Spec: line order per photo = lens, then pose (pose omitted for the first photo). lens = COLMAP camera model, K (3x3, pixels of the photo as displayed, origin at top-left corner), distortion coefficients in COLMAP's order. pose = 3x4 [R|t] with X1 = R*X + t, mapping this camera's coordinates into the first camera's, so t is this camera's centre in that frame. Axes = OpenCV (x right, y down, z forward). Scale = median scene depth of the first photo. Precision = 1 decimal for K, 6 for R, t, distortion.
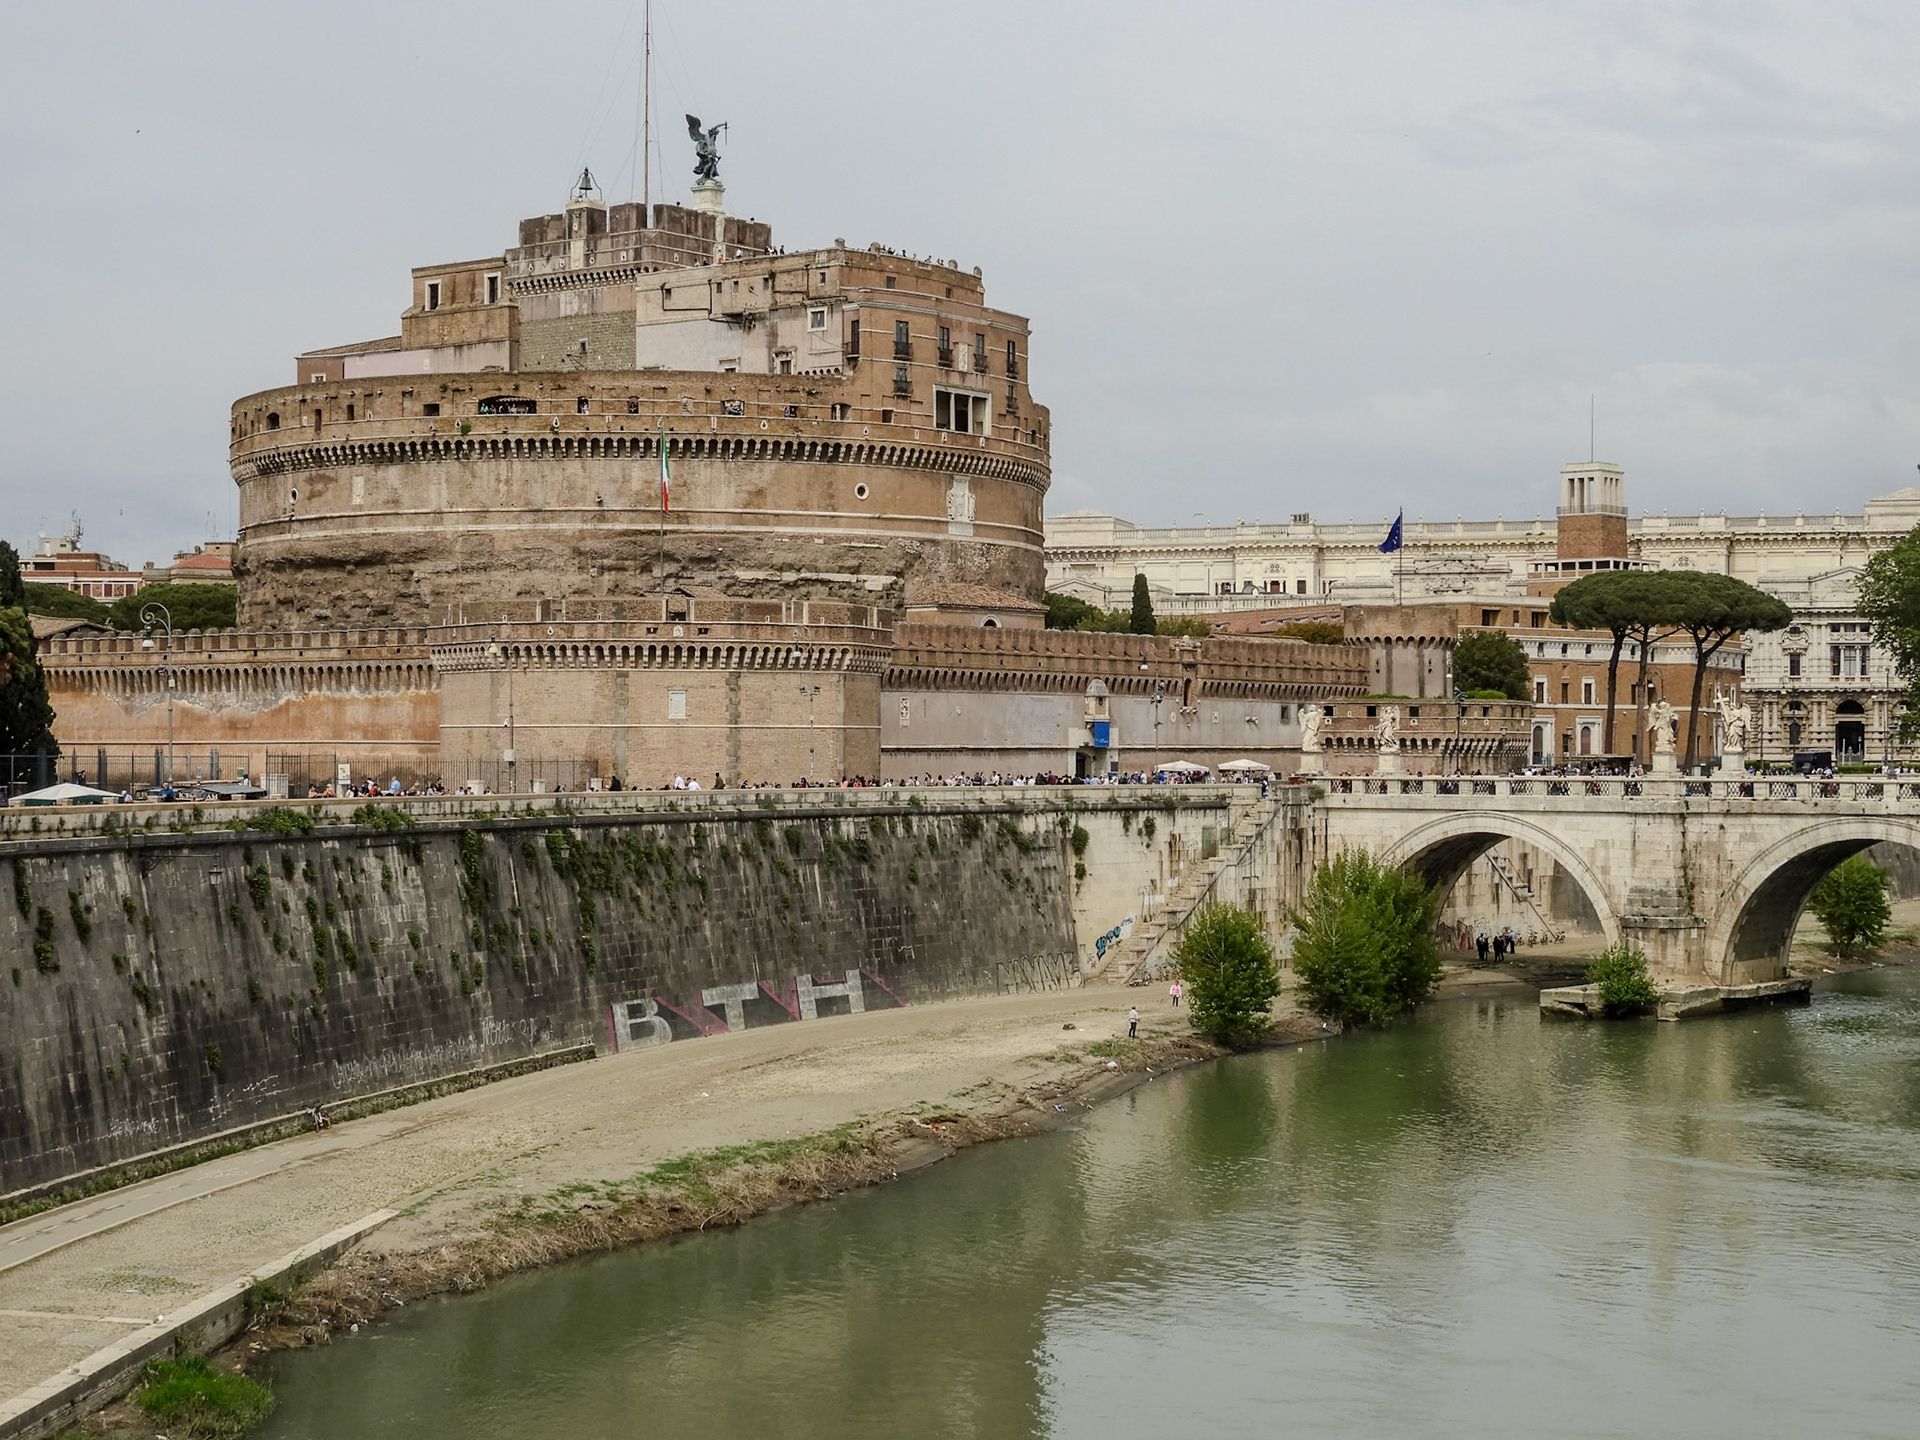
lens RADIAL K [[3031.5, 0, 960.0], [0, 3031.5, 720.0], [0, 0, 1]] dist [-0.074775, -0.009109]
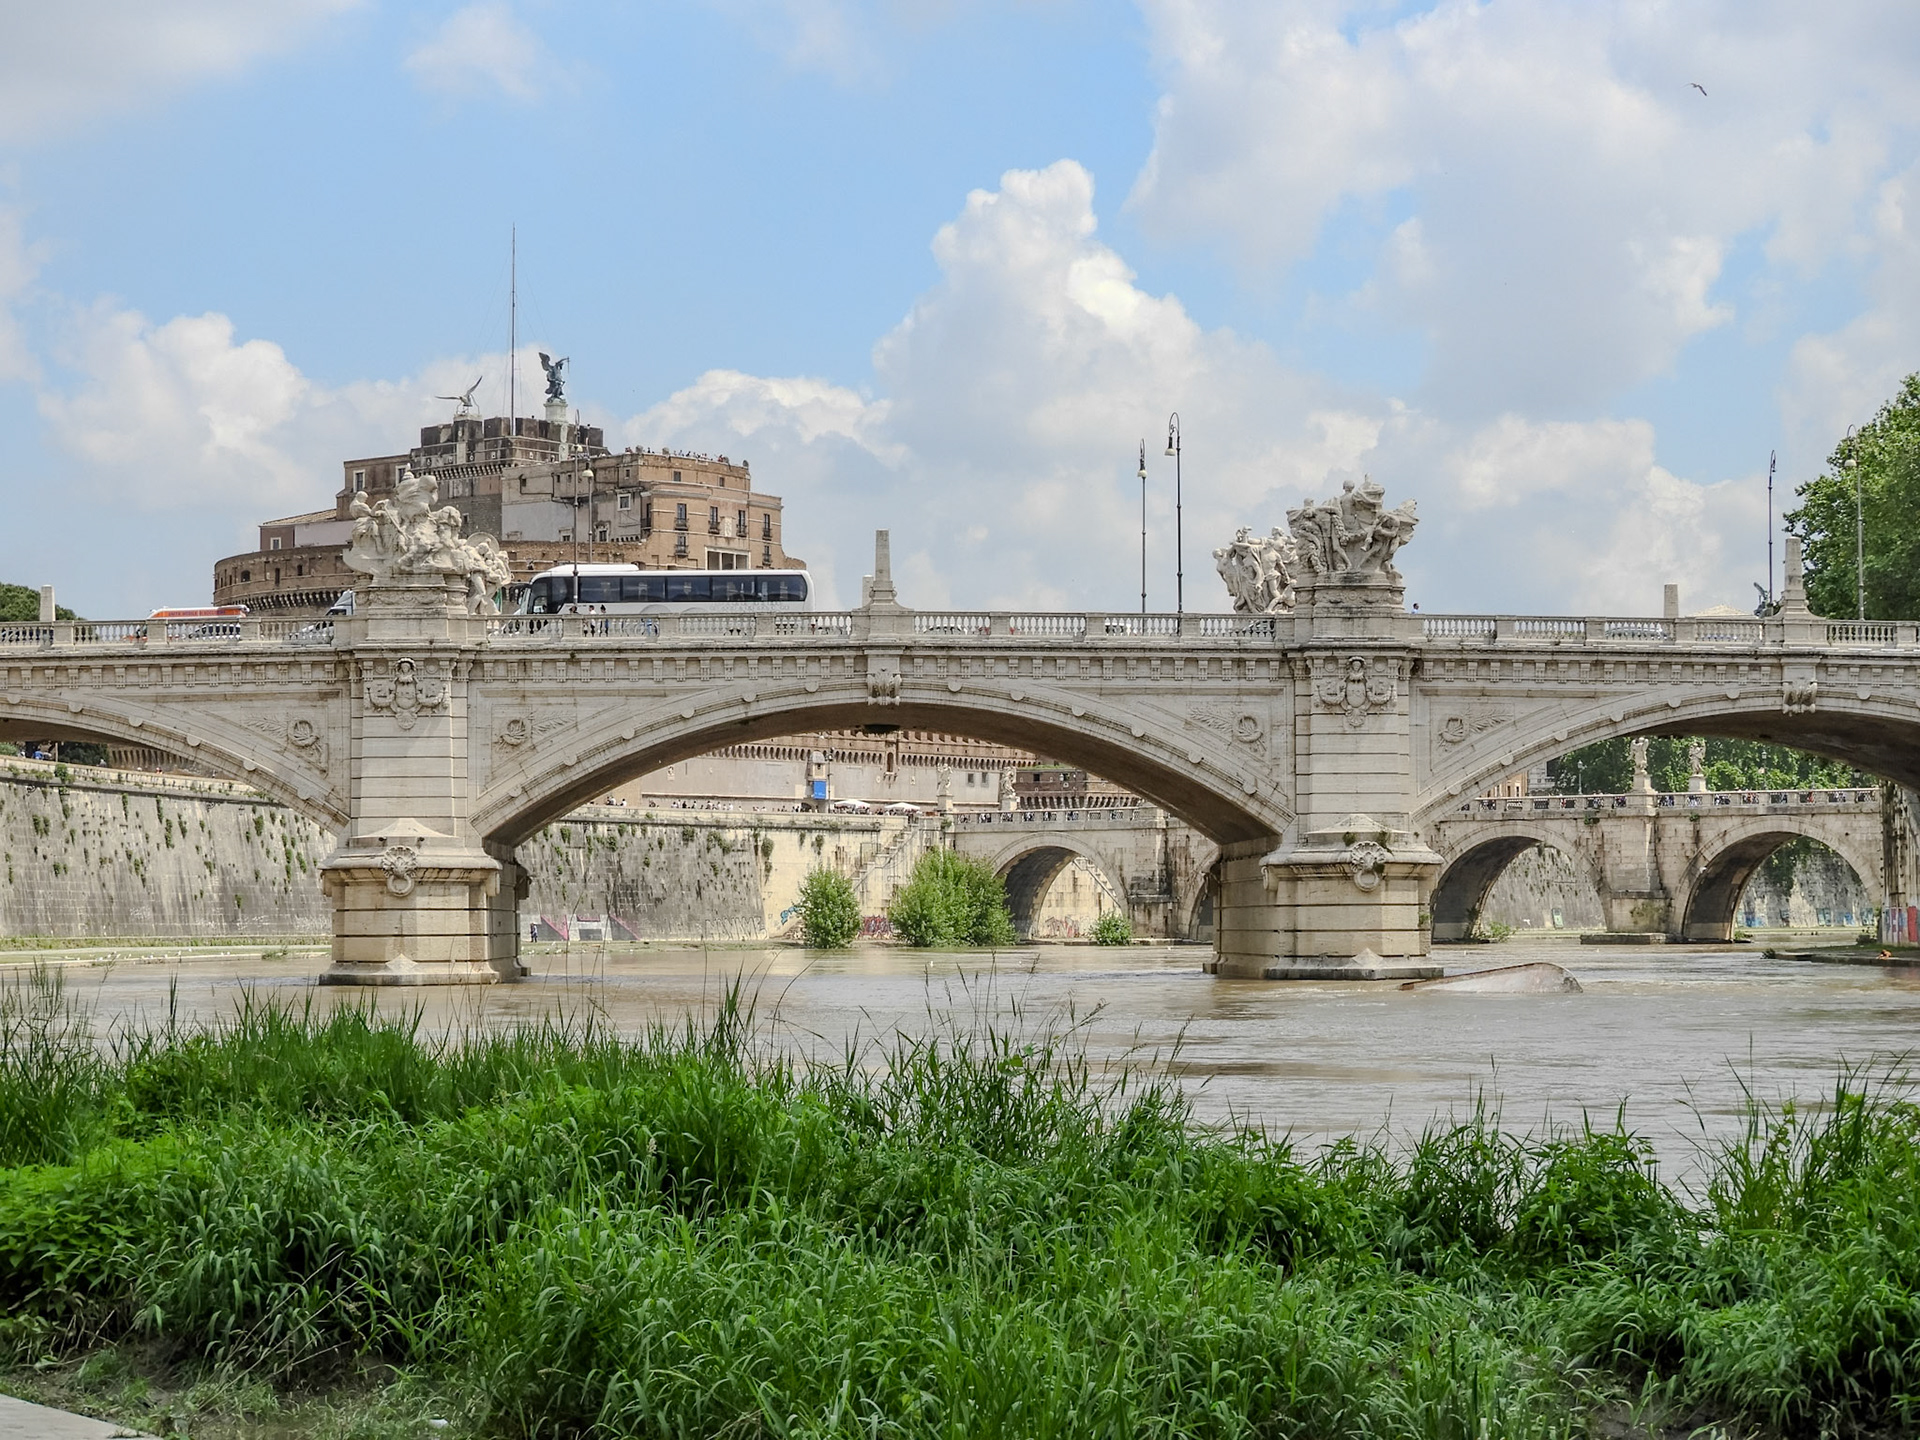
lens RADIAL K [[3445.7, 0, 960.0], [0, 3445.7, 720.0], [0, 0, 1]] dist [-0.158659, 0.180676]
pose [[0.999947, -0.008248, -0.006240, 0.126202], [0.007973, 0.999049, -0.042860, 0.043092], [0.006587, 0.042808, 0.999062, -0.645158]]
